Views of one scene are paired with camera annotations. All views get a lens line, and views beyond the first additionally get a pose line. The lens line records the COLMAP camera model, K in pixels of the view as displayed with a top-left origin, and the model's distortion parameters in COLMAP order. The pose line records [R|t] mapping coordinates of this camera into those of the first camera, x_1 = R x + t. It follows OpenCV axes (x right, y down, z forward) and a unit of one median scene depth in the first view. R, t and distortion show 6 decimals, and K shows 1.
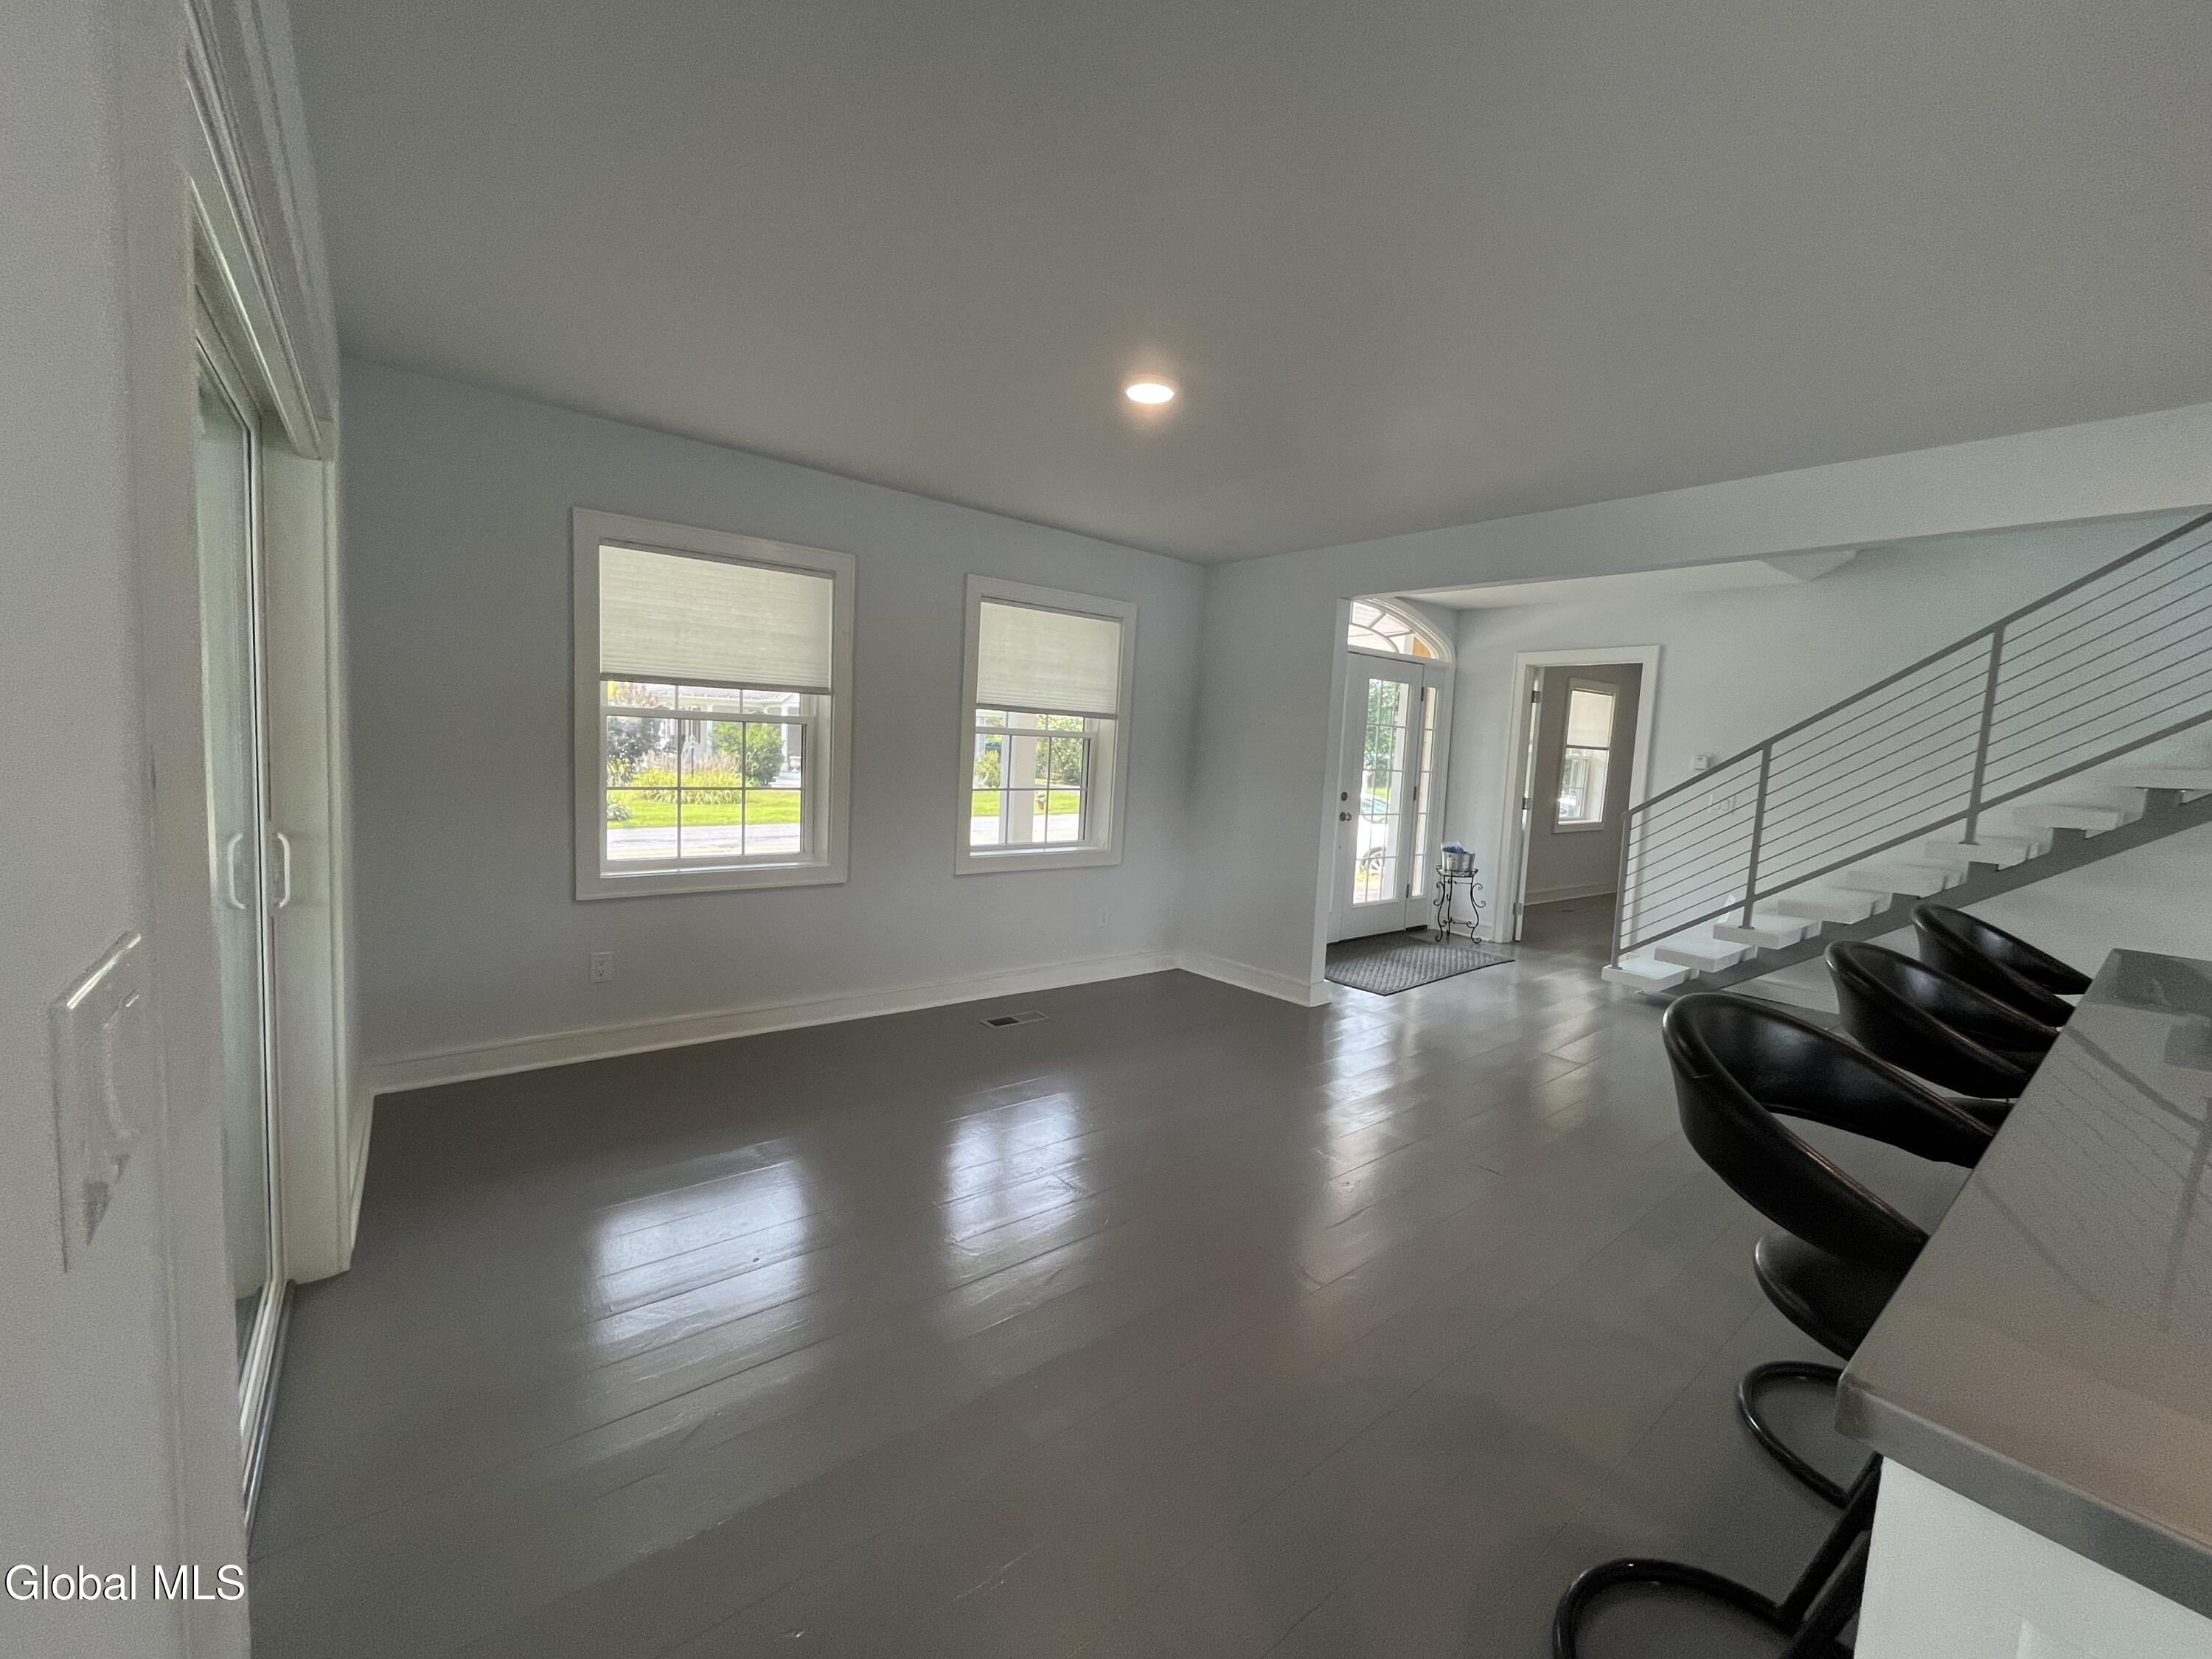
lens RADIAL K [[899.2, 0, 1103.4], [0, 899.2, 832.6], [0, 0, 1]] dist [-0.000569, -0.000003]
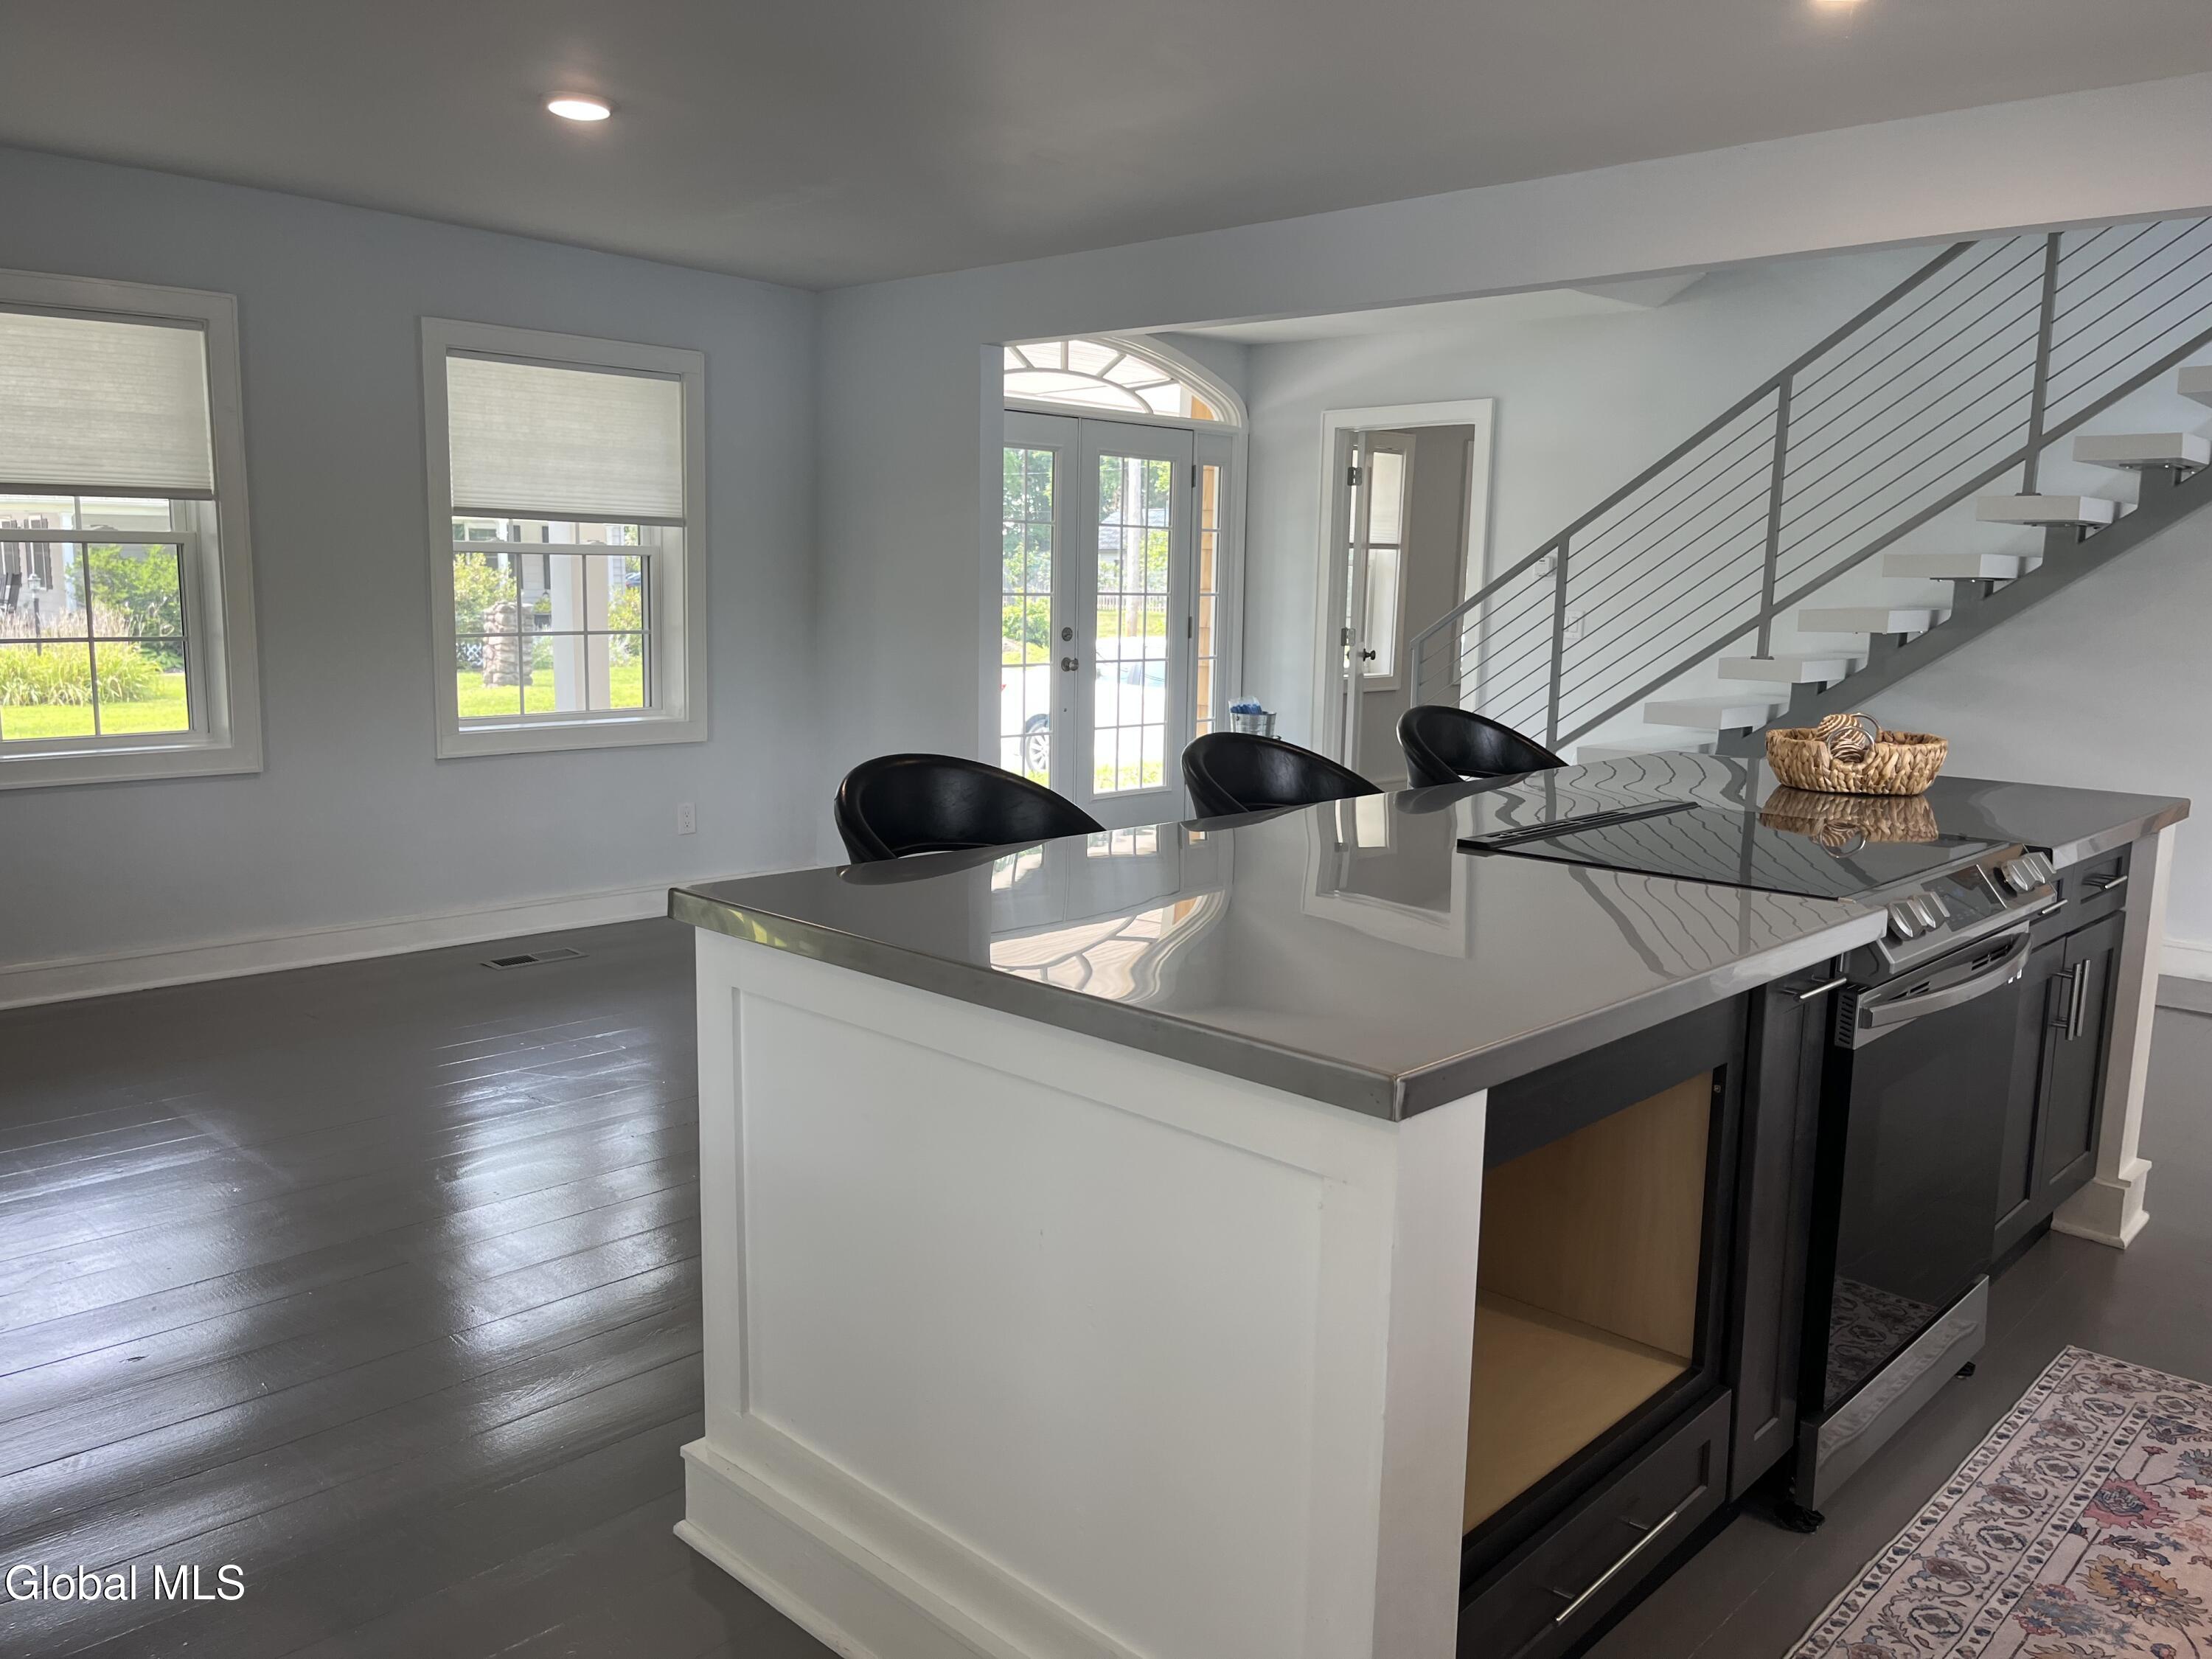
lens RADIAL K [[1679.3, 0, 1106.7], [0, 1679.3, 837.1], [0, 0, 1]] dist [0.023285, -0.020141]
pose [[0.991227, -0.047658, 0.123282, 0.163347], [0.040208, 0.997252, 0.062227, 0.042036], [-0.125908, -0.056724, 0.990419, -0.311369]]
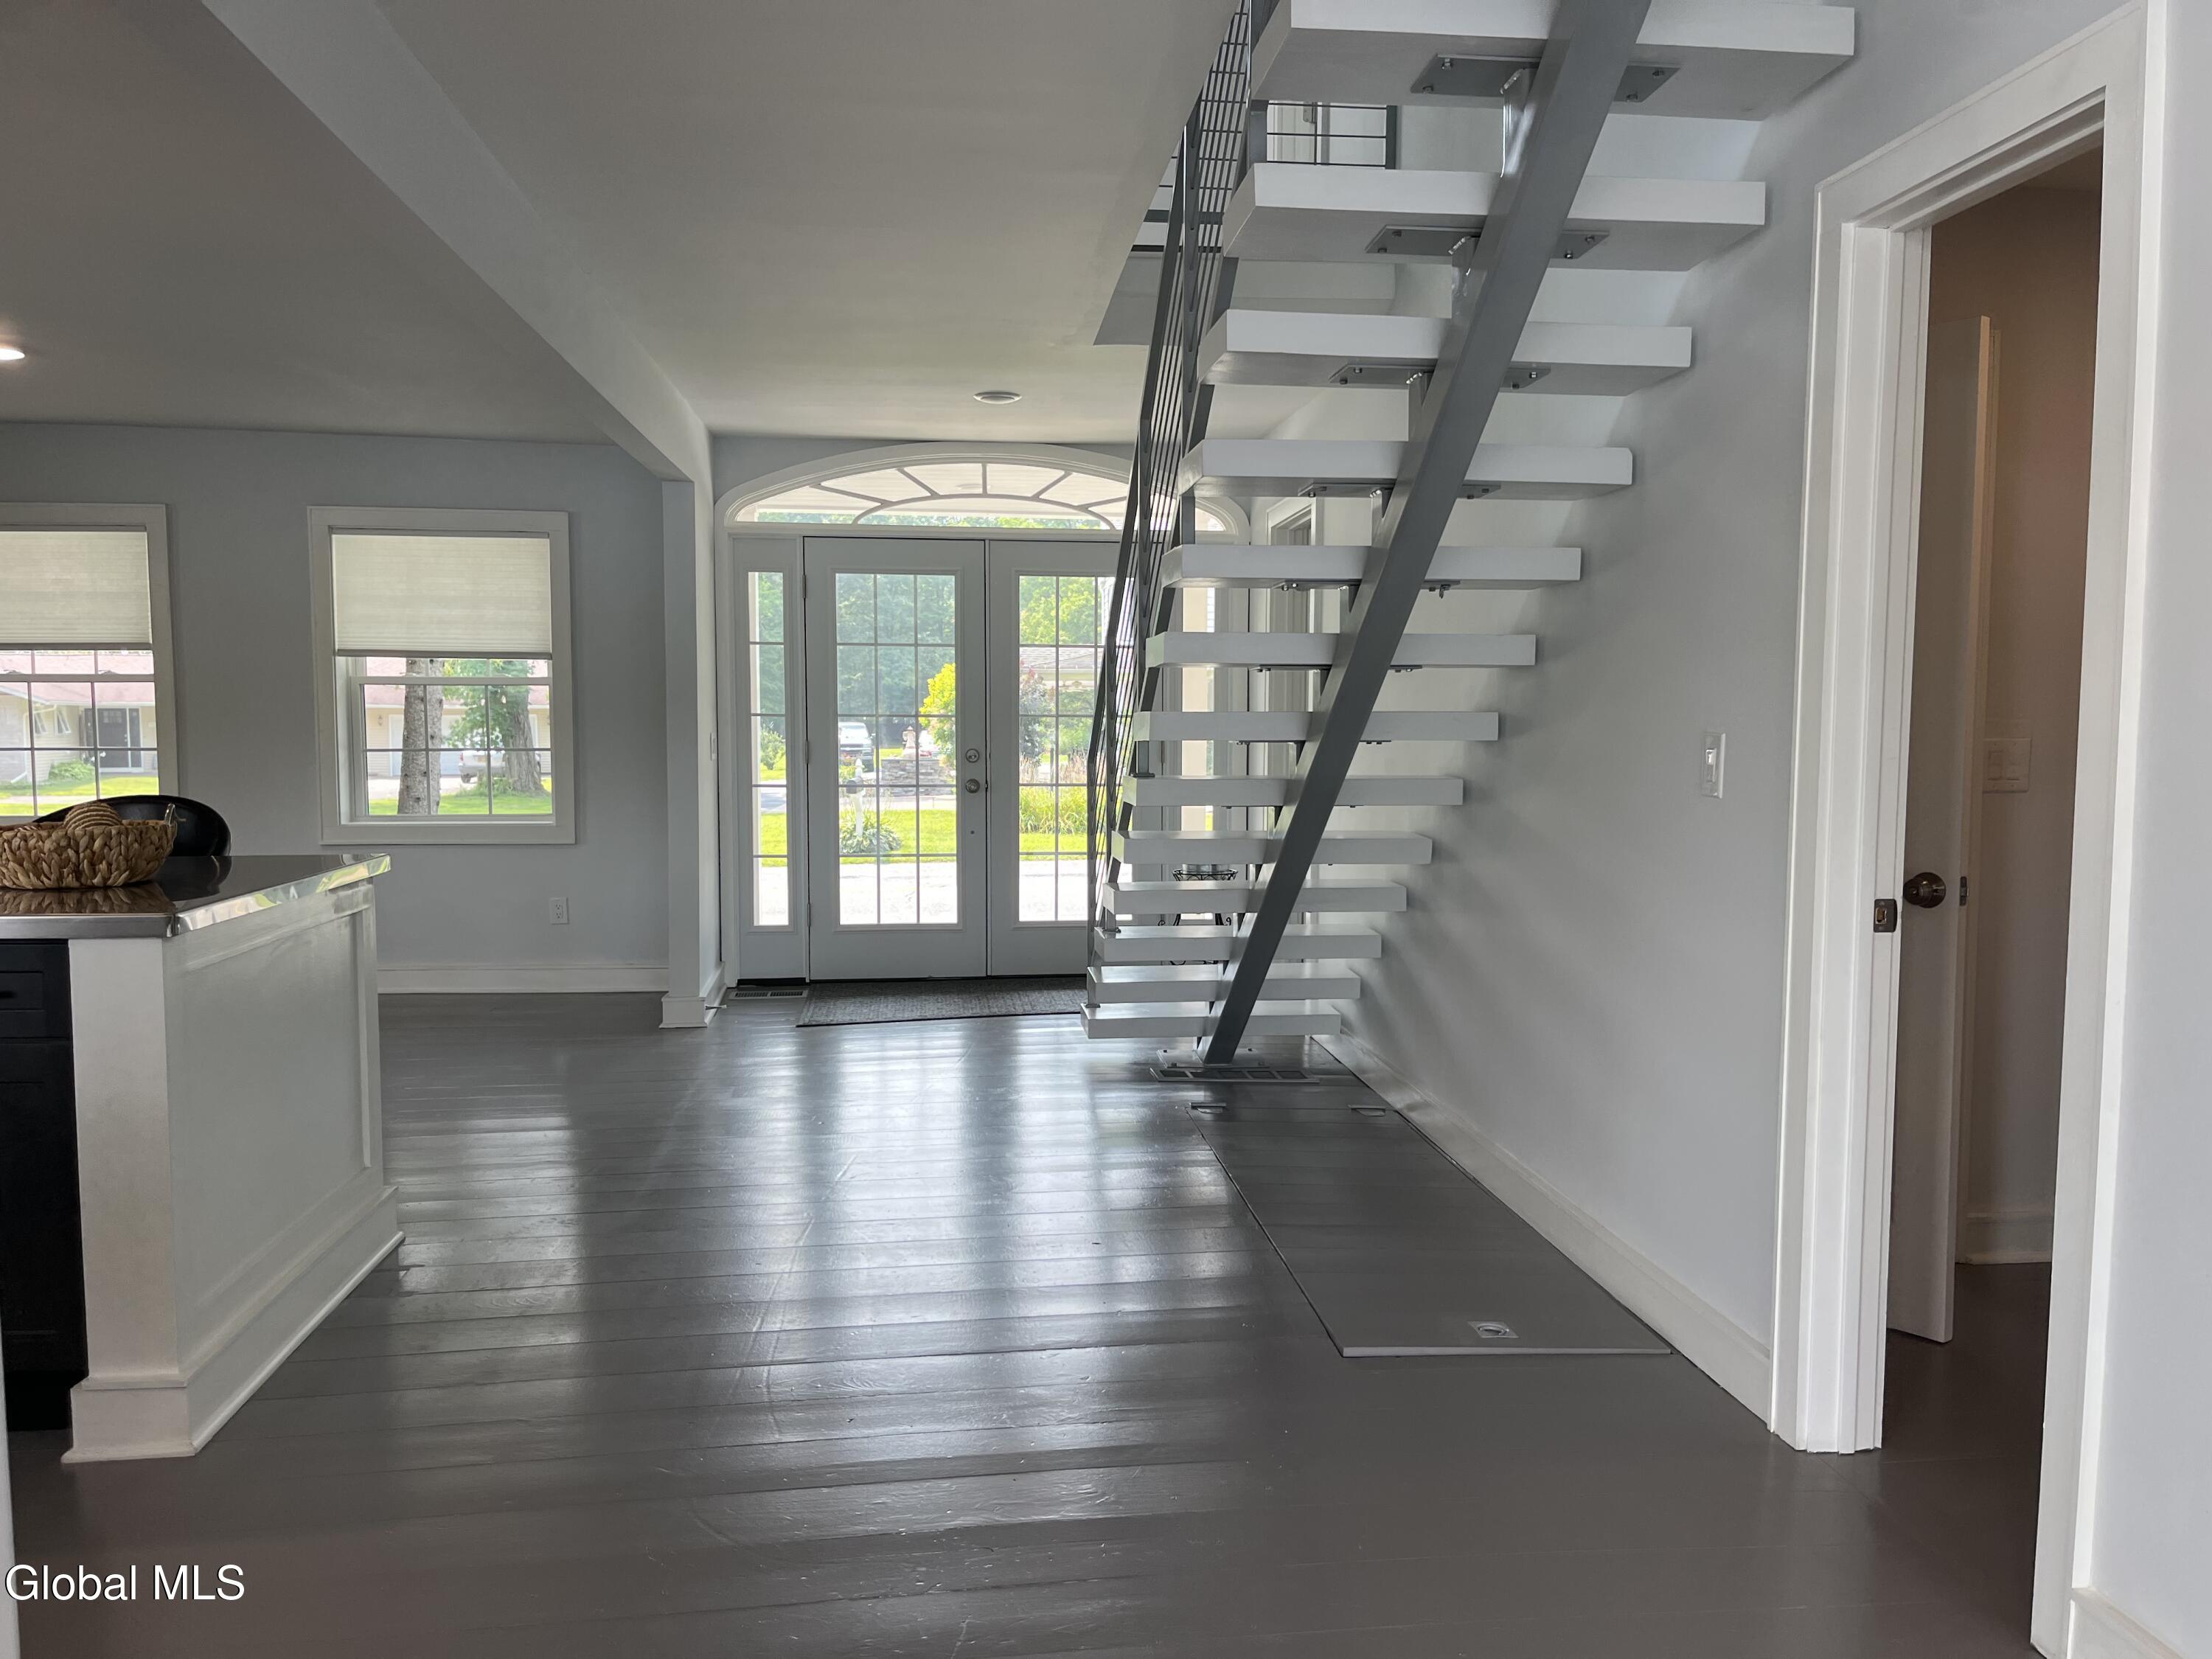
lens RADIAL K [[1536.9, 0, 1109.5], [0, 1536.9, 823.5], [0, 0, 1]] dist [0.001549, 0.001975]
pose [[0.856817, -0.009780, -0.515527, 1.133678], [-0.015375, 0.998891, -0.044504, 0.070776], [0.515391, 0.046058, 0.855717, 0.104604]]
